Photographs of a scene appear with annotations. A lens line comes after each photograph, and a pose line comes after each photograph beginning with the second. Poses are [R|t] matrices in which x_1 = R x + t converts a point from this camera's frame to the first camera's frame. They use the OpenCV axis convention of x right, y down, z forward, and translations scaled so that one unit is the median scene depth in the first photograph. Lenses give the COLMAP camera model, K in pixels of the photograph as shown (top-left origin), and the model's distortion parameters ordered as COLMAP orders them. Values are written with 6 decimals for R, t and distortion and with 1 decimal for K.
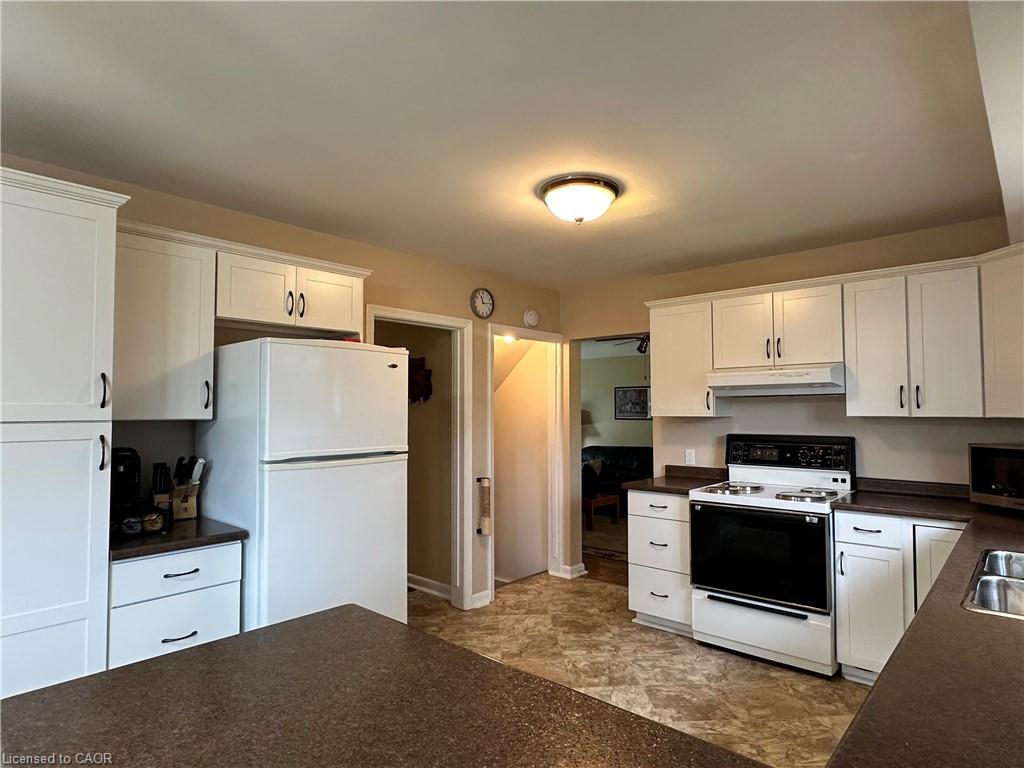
lens RADIAL K [[589.9, 0, 512.0], [0, 589.9, 384.0], [0, 0, 1]] dist [-0.000796, 0.000339]
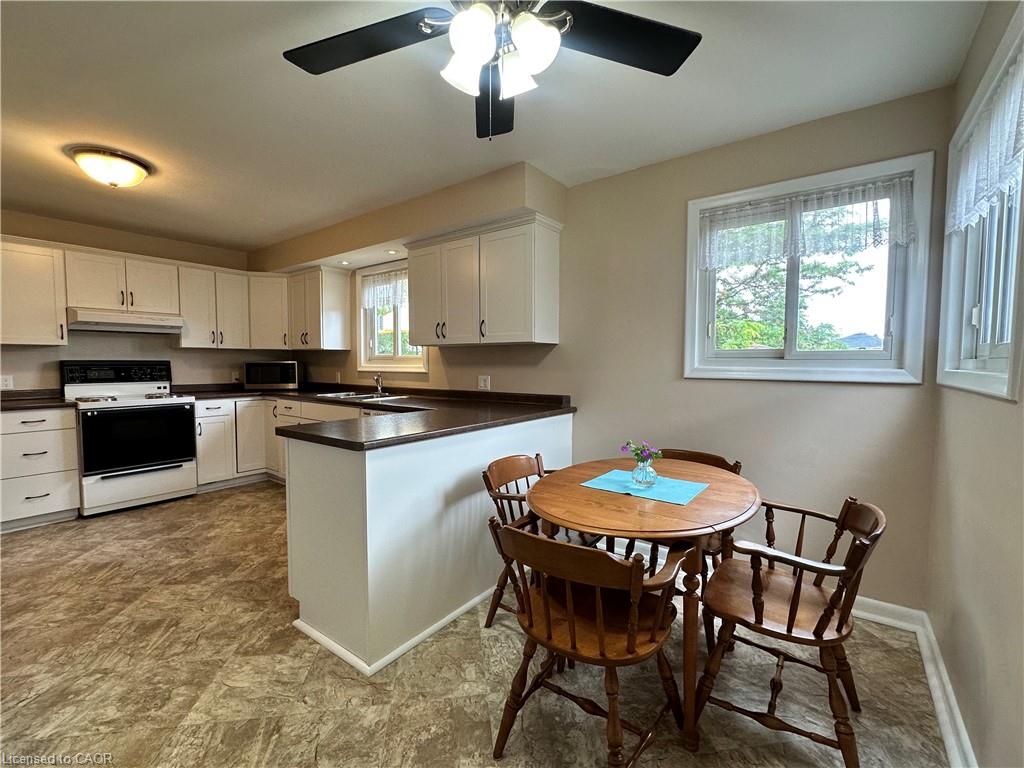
lens RADIAL K [[445.6, 0, 512.0], [0, 445.6, 384.0], [0, 0, 1]] dist [-0.001825, -0.000204]
pose [[-0.084877, -0.049303, 0.995171, -0.751179], [-0.045976, 0.997905, 0.045517, 0.056338], [-0.995330, -0.041891, -0.086966, 0.163755]]
